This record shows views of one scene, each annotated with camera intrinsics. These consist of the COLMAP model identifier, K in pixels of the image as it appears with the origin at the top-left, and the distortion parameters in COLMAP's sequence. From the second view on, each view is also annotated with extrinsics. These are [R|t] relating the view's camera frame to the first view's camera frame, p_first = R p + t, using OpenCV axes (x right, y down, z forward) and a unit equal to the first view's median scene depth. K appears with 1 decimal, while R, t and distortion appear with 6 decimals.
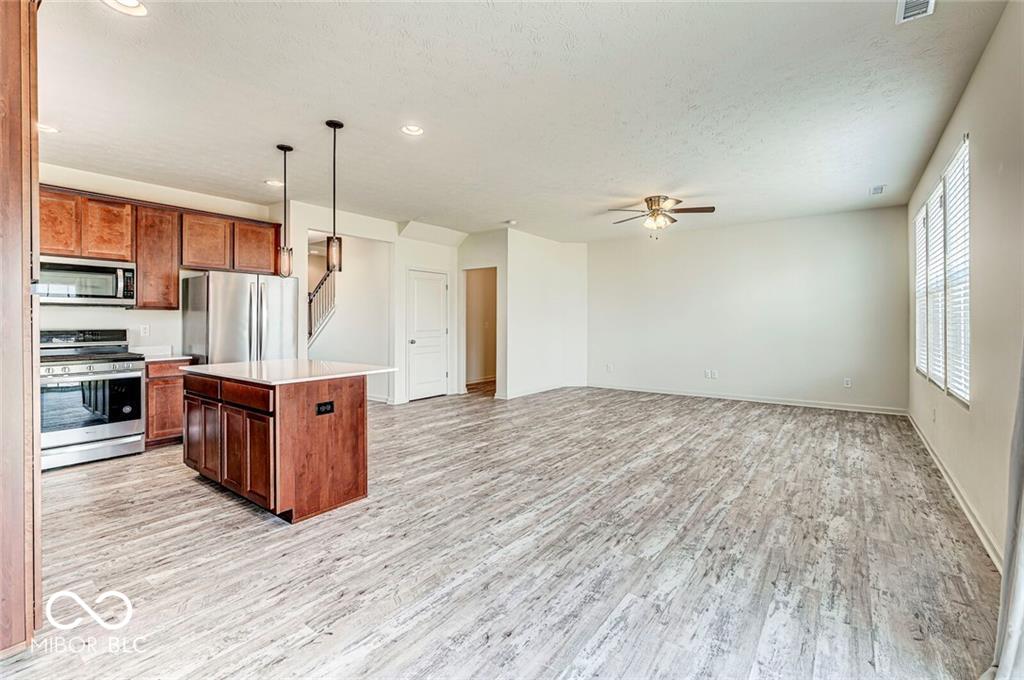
lens RADIAL K [[443.0, 0, 511.3], [0, 443.0, 329.7], [0, 0, 1]] dist [-0.000644, -0.000326]
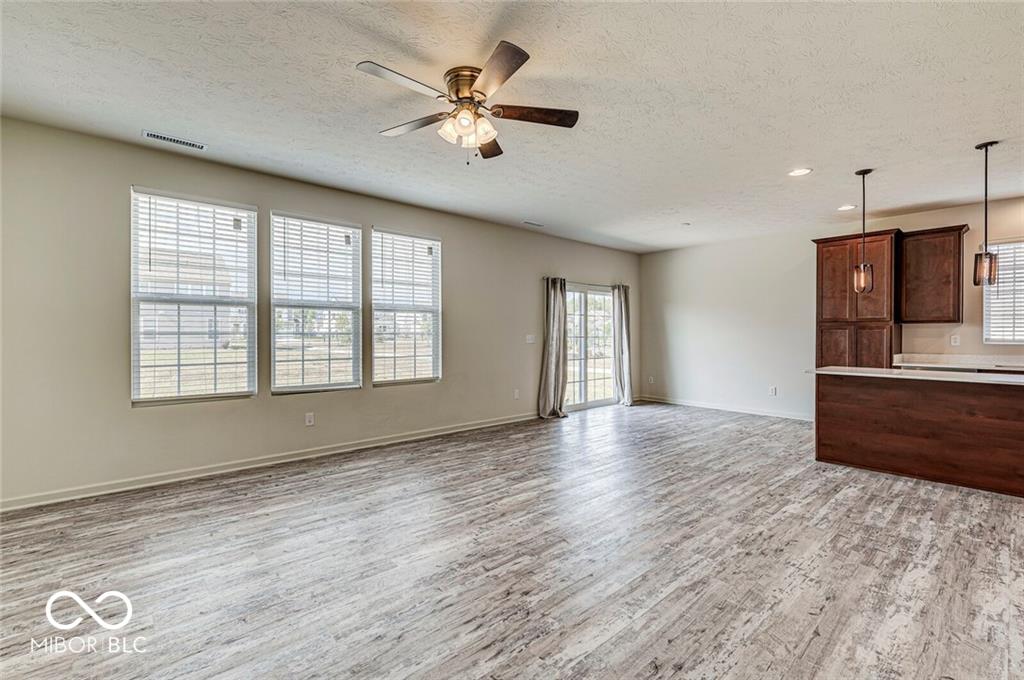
lens RADIAL K [[454.0, 0, 524.4], [0, 454.0, 331.9], [0, 0, 1]] dist [0.001514, 0.000169]
pose [[-0.987748, 0.002813, 0.156034, 0.236865], [0.004838, 0.999909, 0.012599, -0.025785], [-0.155984, 0.013200, -0.987671, 1.780744]]
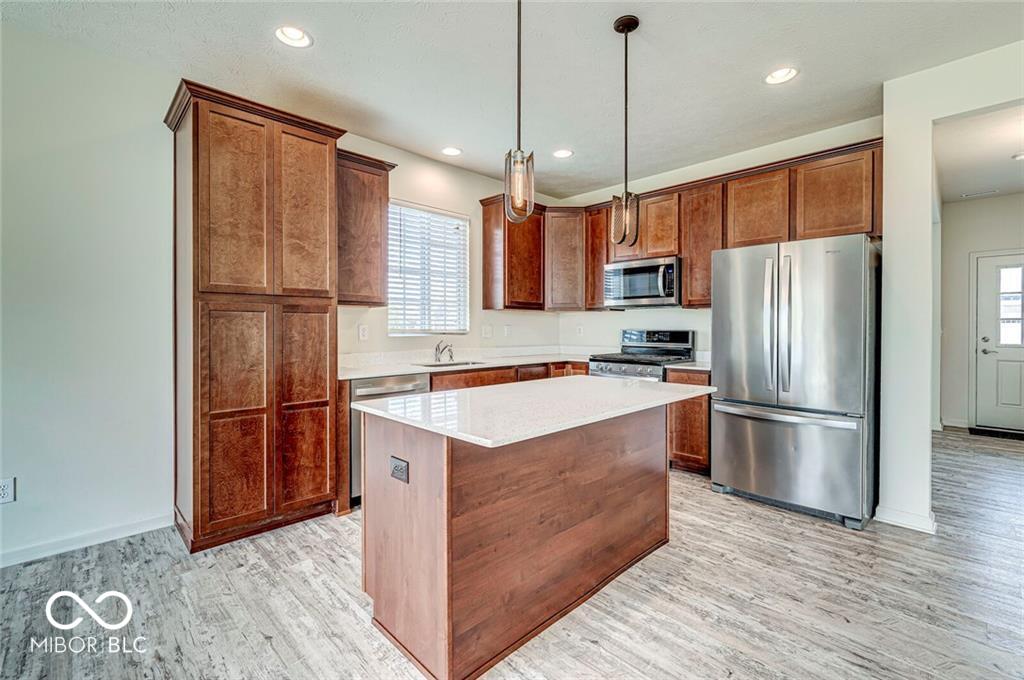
lens RADIAL K [[445.8, 0, 510.0], [0, 445.8, 327.5], [0, 0, 1]] dist [0.001417, 0.000118]
pose [[-0.136050, 0.003692, -0.990695, 0.085973], [-0.016196, 0.999851, 0.005950, -0.007190], [0.990570, 0.016855, -0.135969, 0.797756]]
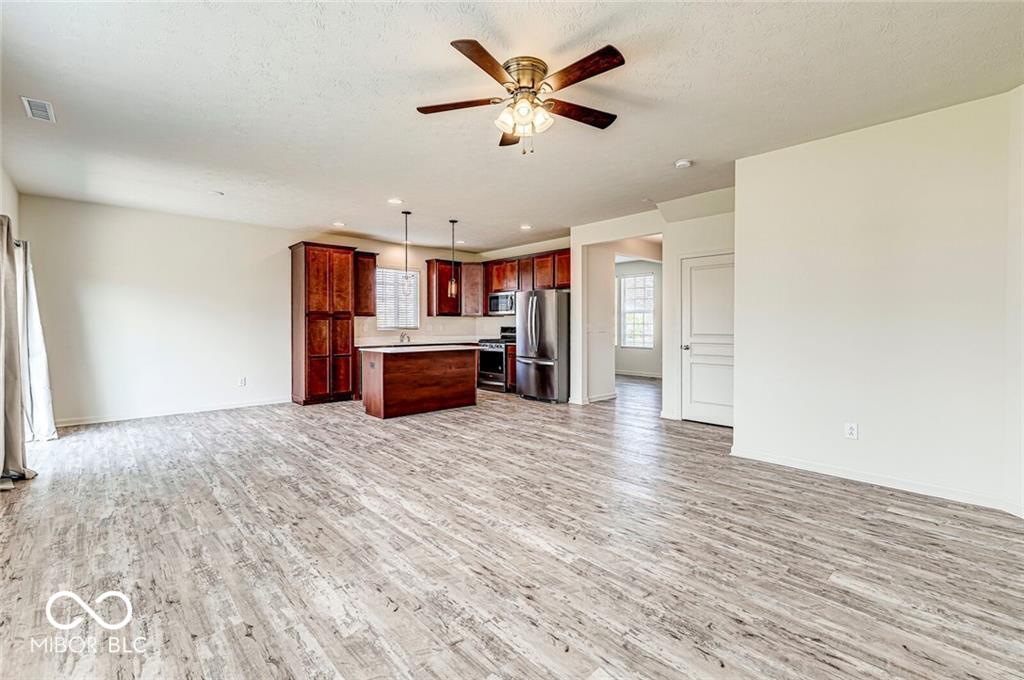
lens RADIAL K [[443.0, 0, 511.3], [0, 443.0, 329.7], [0, 0, 1]] dist [-0.000644, -0.000326]
pose [[-0.158752, 0.015645, -0.987195, 0.985298], [-0.015302, 0.999715, 0.018304, -0.023578], [0.987200, 0.018012, -0.158467, 1.284683]]
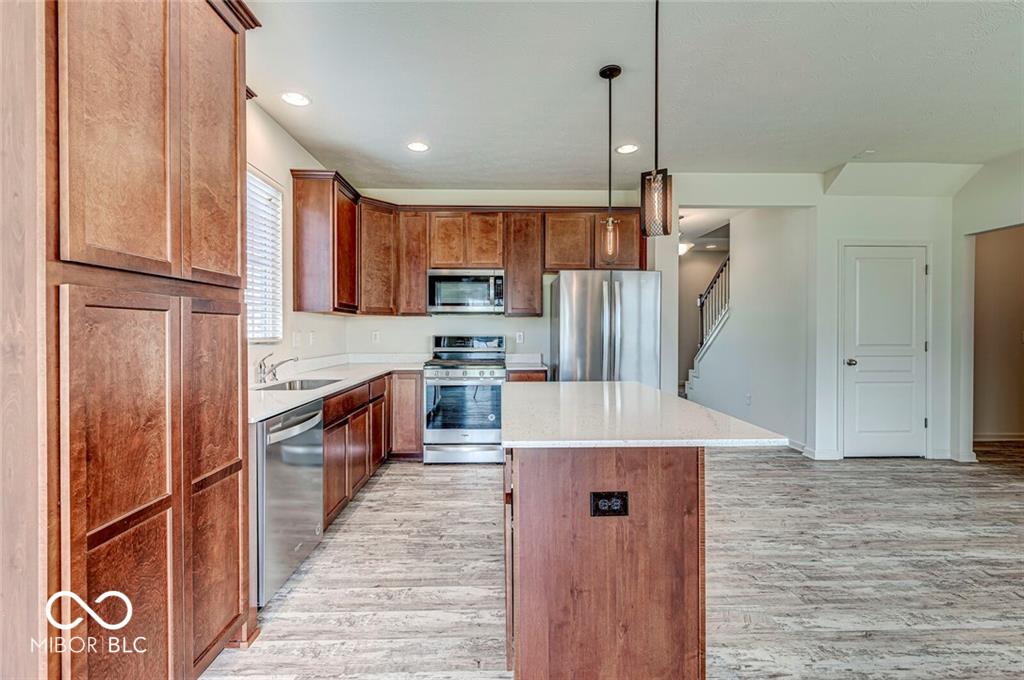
lens RADIAL K [[443.0, 0, 511.3], [0, 443.0, 329.7], [0, 0, 1]] dist [-0.000644, -0.000326]
pose [[0.630678, 0.001831, -0.776043, -0.069383], [-0.015129, 0.999836, -0.009936, -0.006796], [0.775897, 0.018008, 0.630602, 0.391238]]
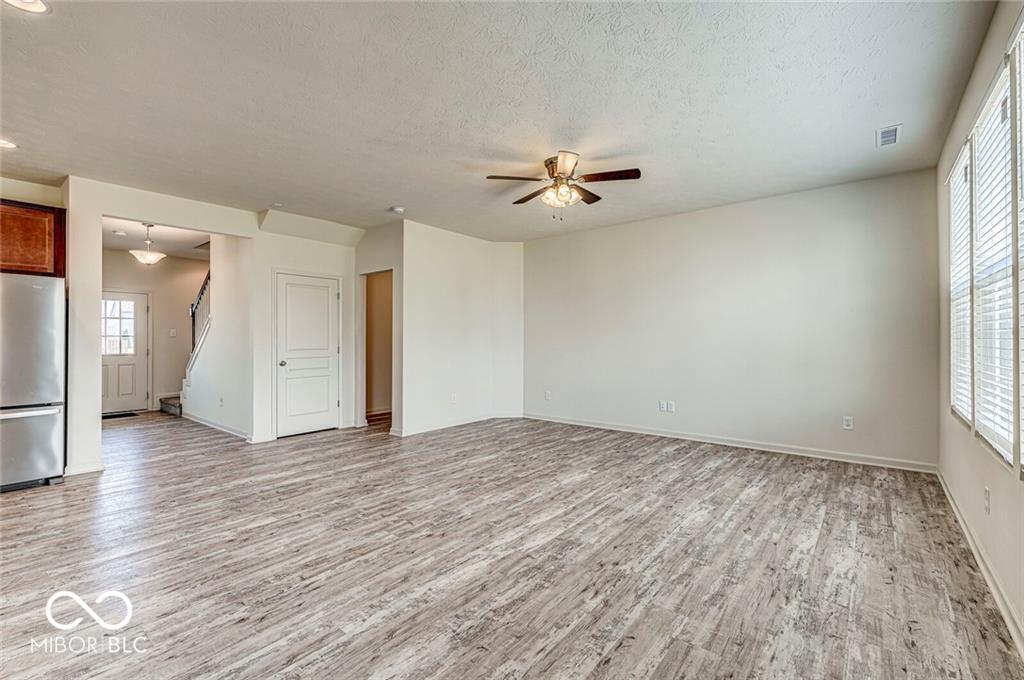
lens RADIAL K [[442.4, 0, 500.0], [0, 442.4, 339.8], [0, 0, 1]] dist [-0.000384, -0.000793]
pose [[0.998833, -0.002180, -0.048248, 0.323853], [0.001364, 0.999856, -0.016939, -0.001082], [0.048278, 0.016854, 0.998692, 0.359950]]
